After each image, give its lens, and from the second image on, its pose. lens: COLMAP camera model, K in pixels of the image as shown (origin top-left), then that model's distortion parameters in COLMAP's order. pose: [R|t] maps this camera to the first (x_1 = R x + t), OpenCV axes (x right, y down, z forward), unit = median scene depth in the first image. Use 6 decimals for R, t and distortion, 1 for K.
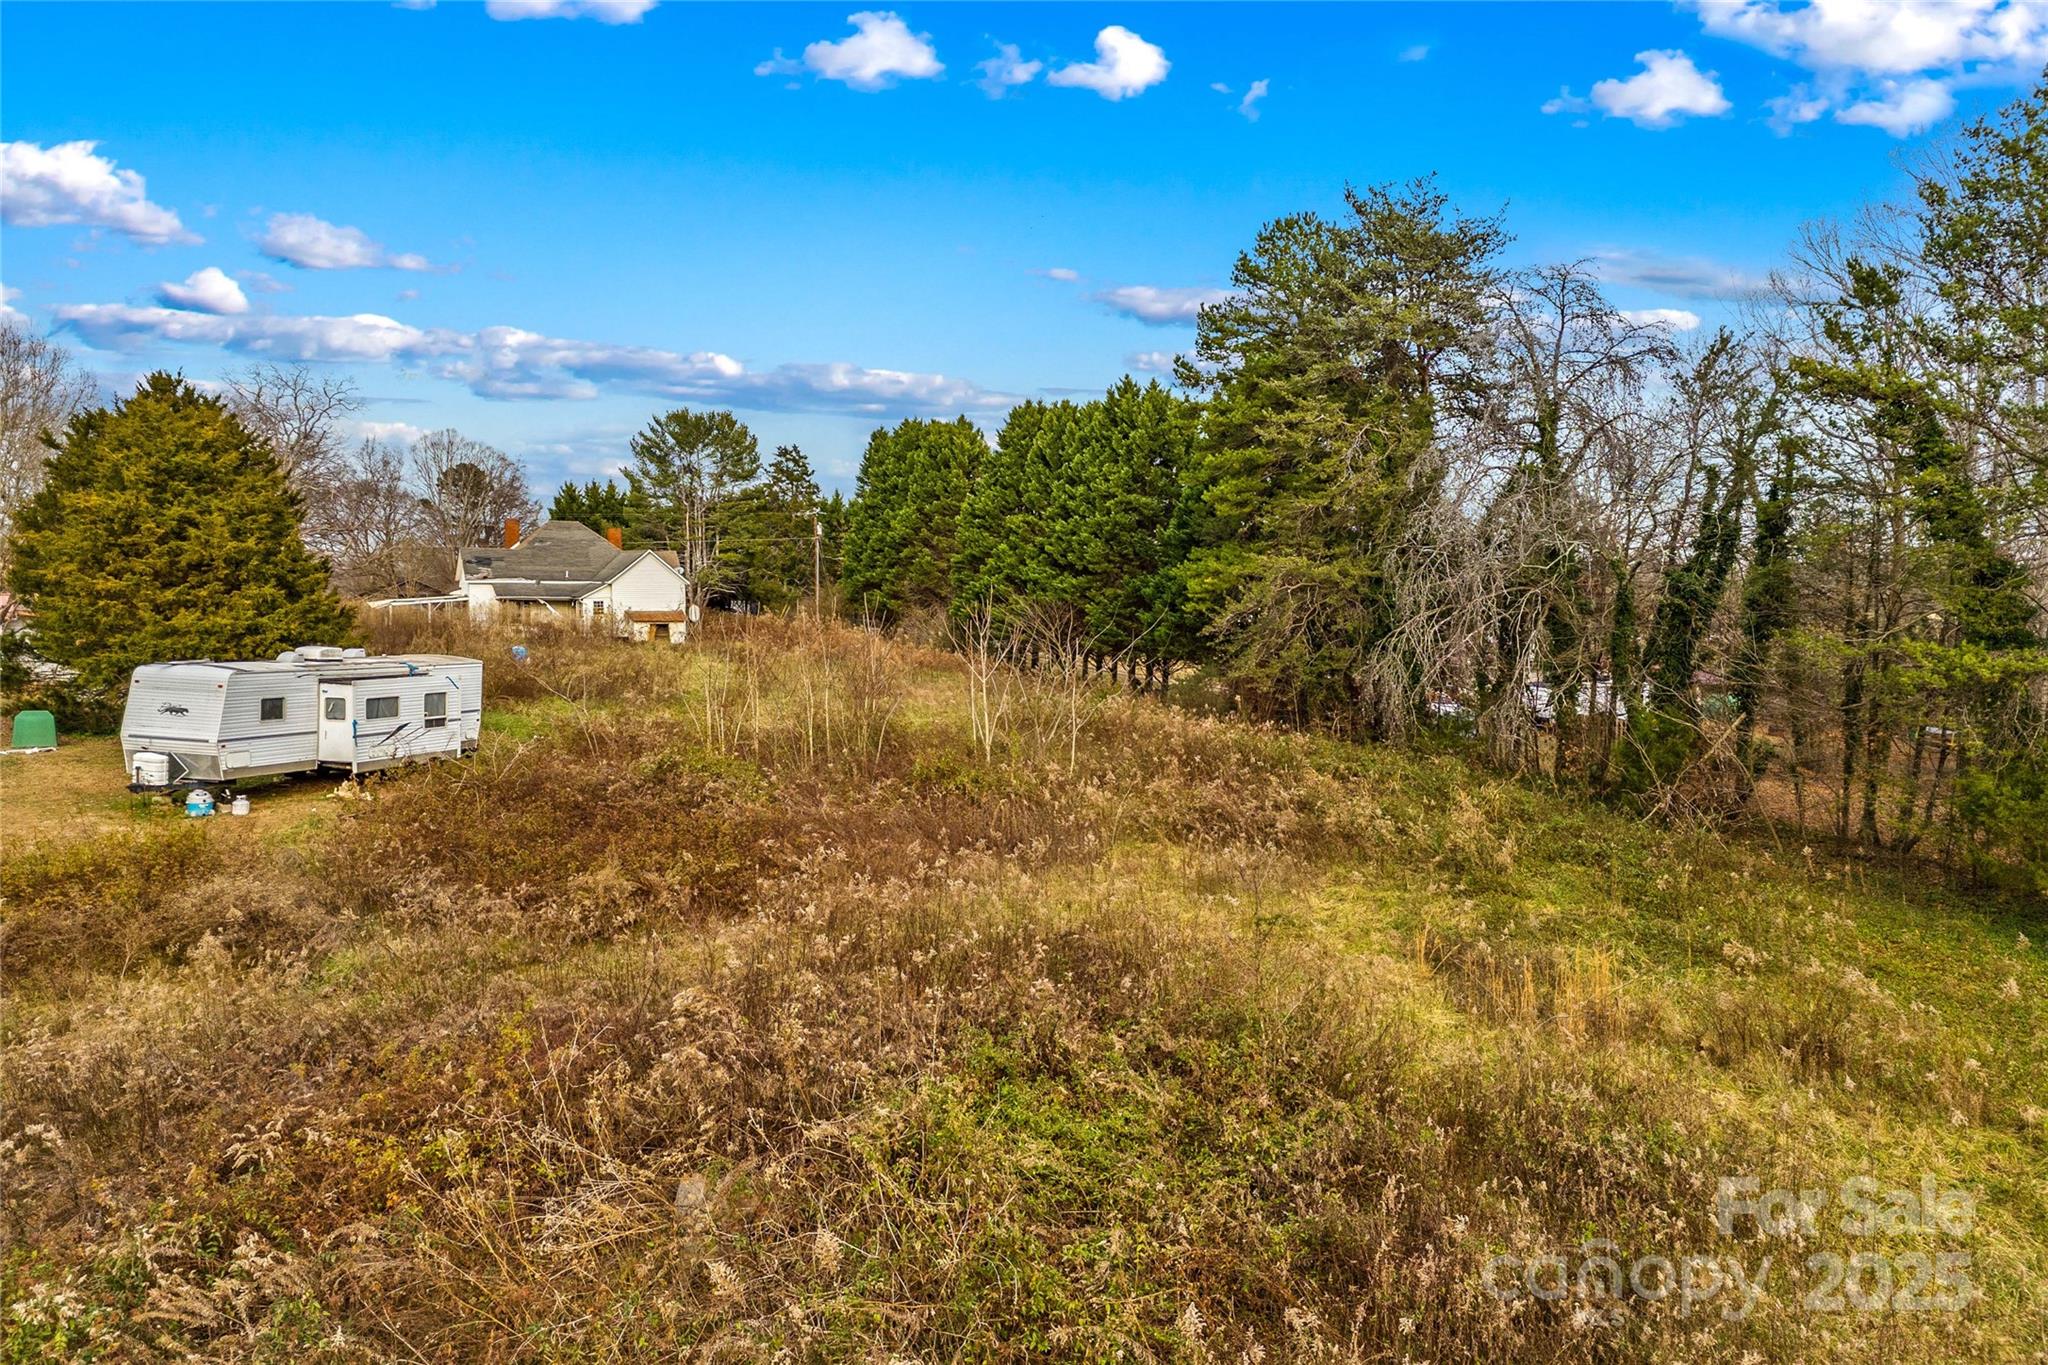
lens RADIAL K [[1429.8, 0, 1000.6], [0, 1429.8, 655.0], [0, 0, 1]] dist [0.134569, -0.222414]
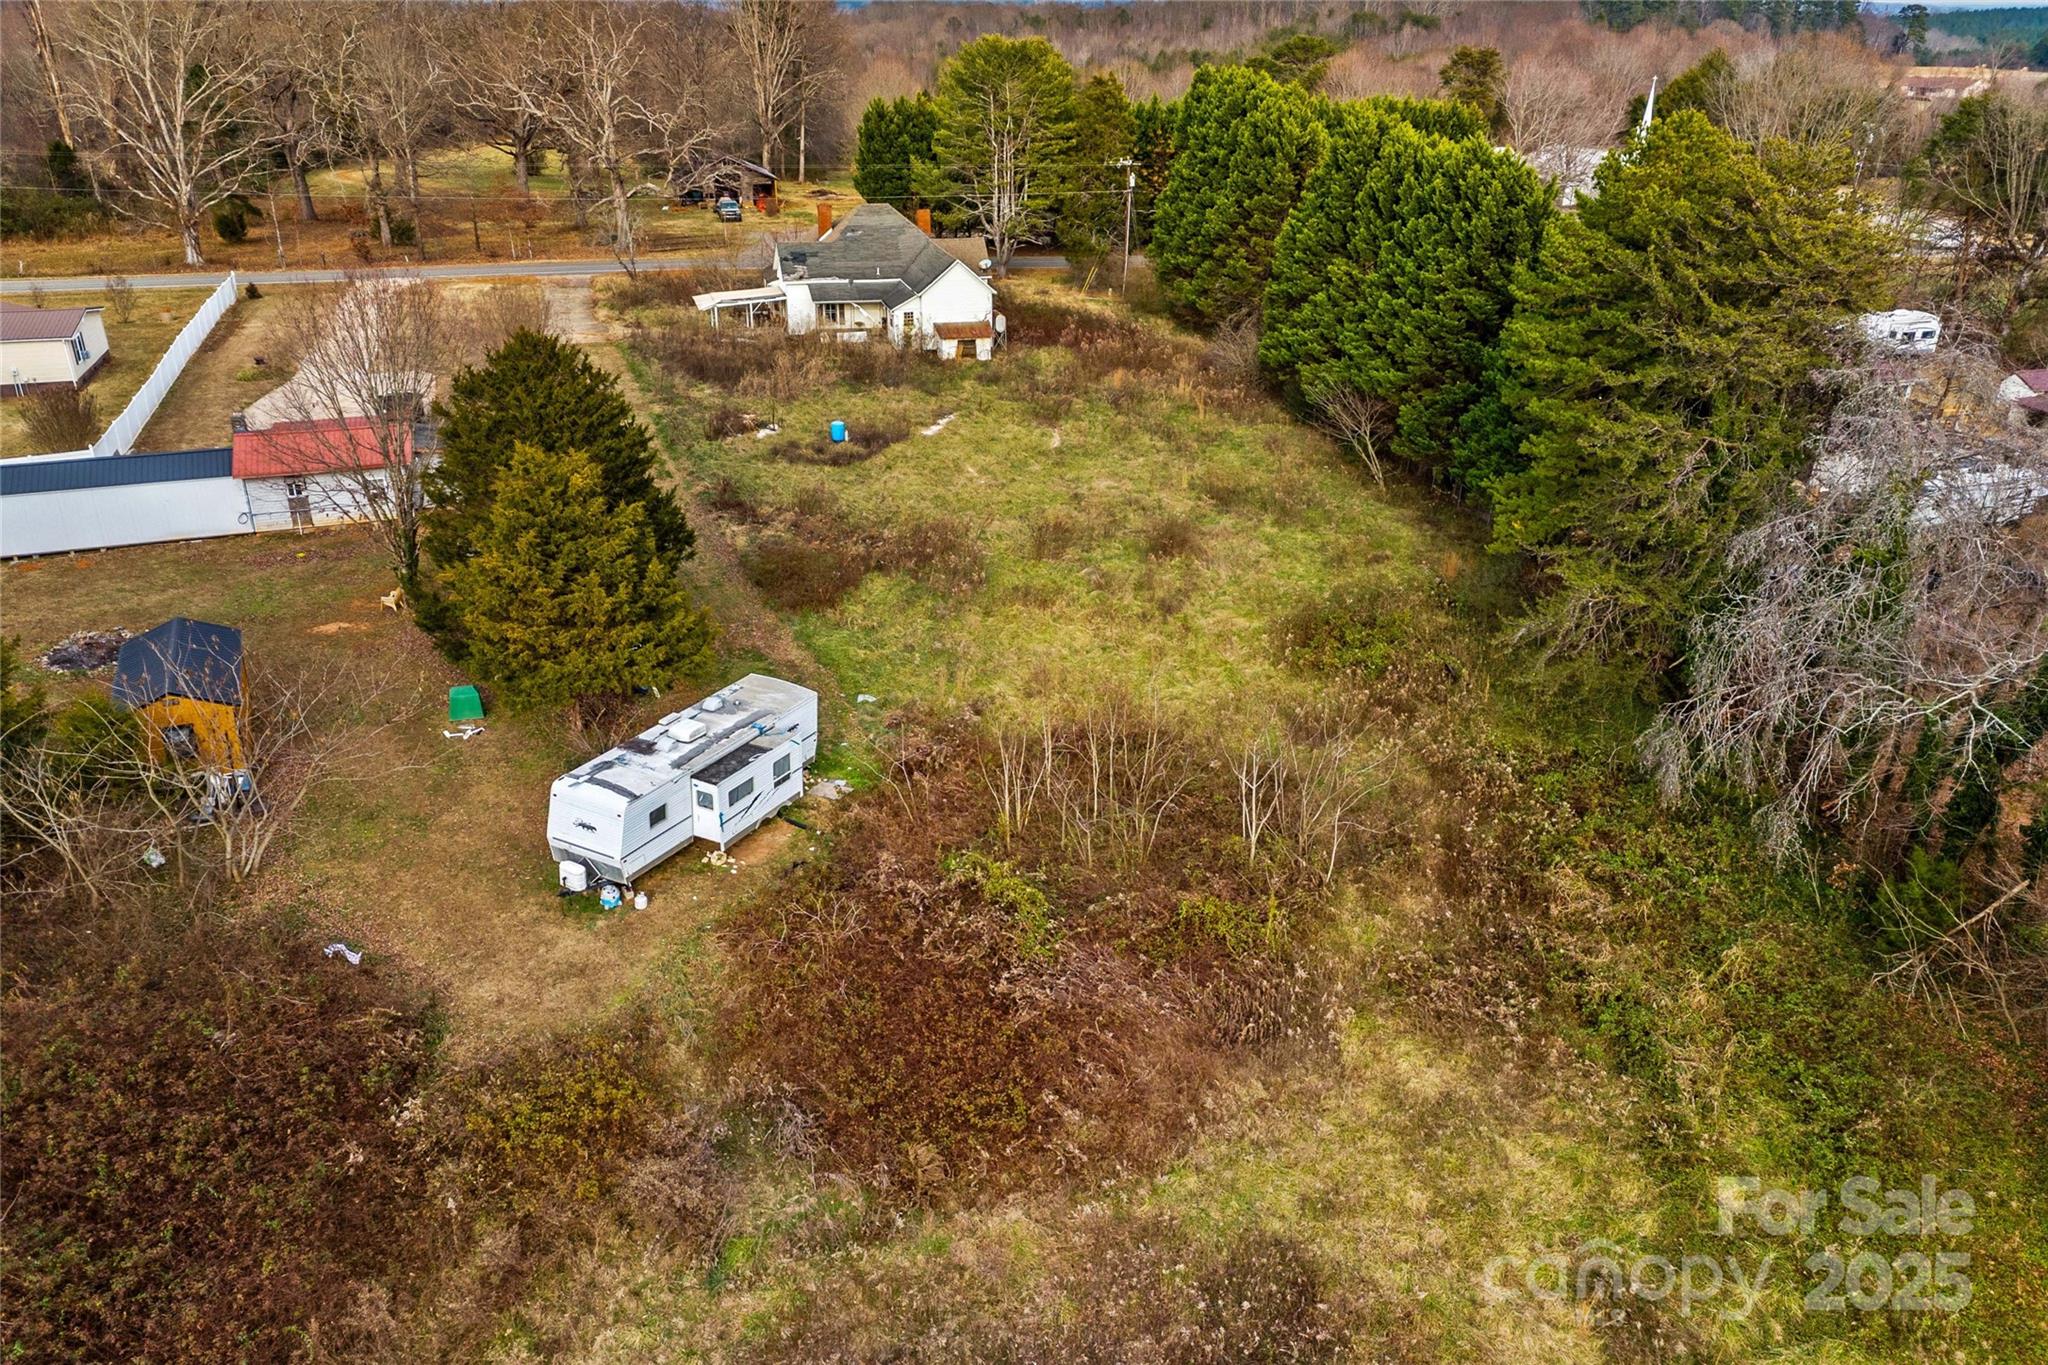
lens RADIAL K [[1477.7, 0, 1009.0], [0, 1477.7, 645.0], [0, 0, 1]] dist [0.078474, -0.086793]
pose [[0.978549, 0.087466, -0.186524, 0.002865], [-0.017787, 0.937886, 0.346487, -0.173382], [0.205244, -0.335737, 0.919324, -0.012250]]
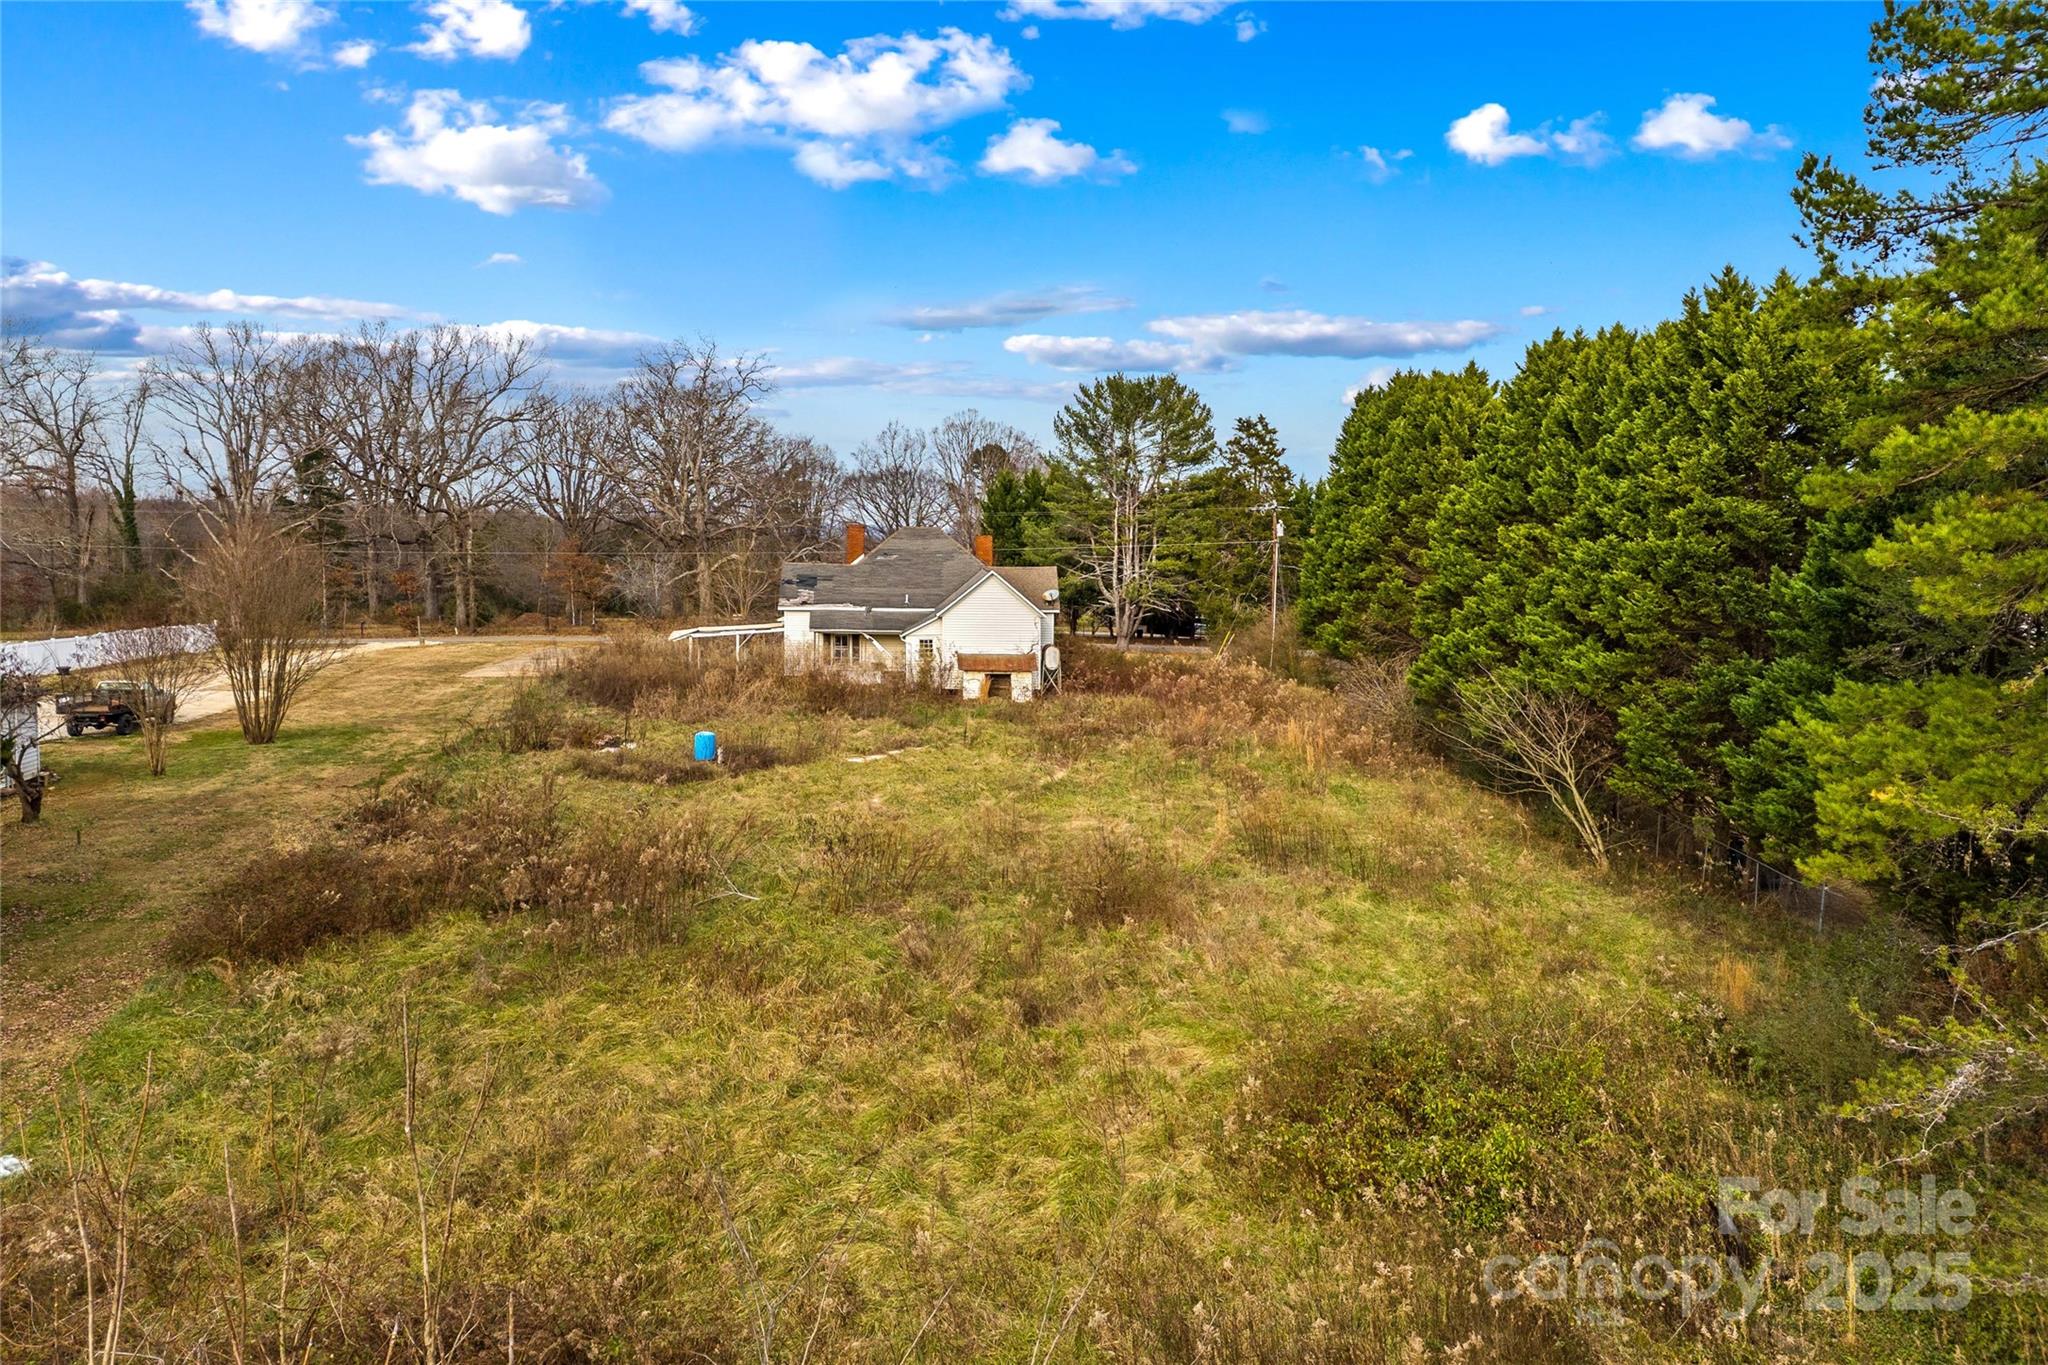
lens RADIAL K [[1446.6, 0, 1022.1], [0, 1446.6, 649.4], [0, 0, 1]] dist [0.084471, -0.089744]
pose [[0.923358, 0.031999, -0.382603, 0.048287], [-0.025579, 0.999434, 0.021857, -0.048472], [0.383086, -0.010395, 0.923654, 0.325078]]
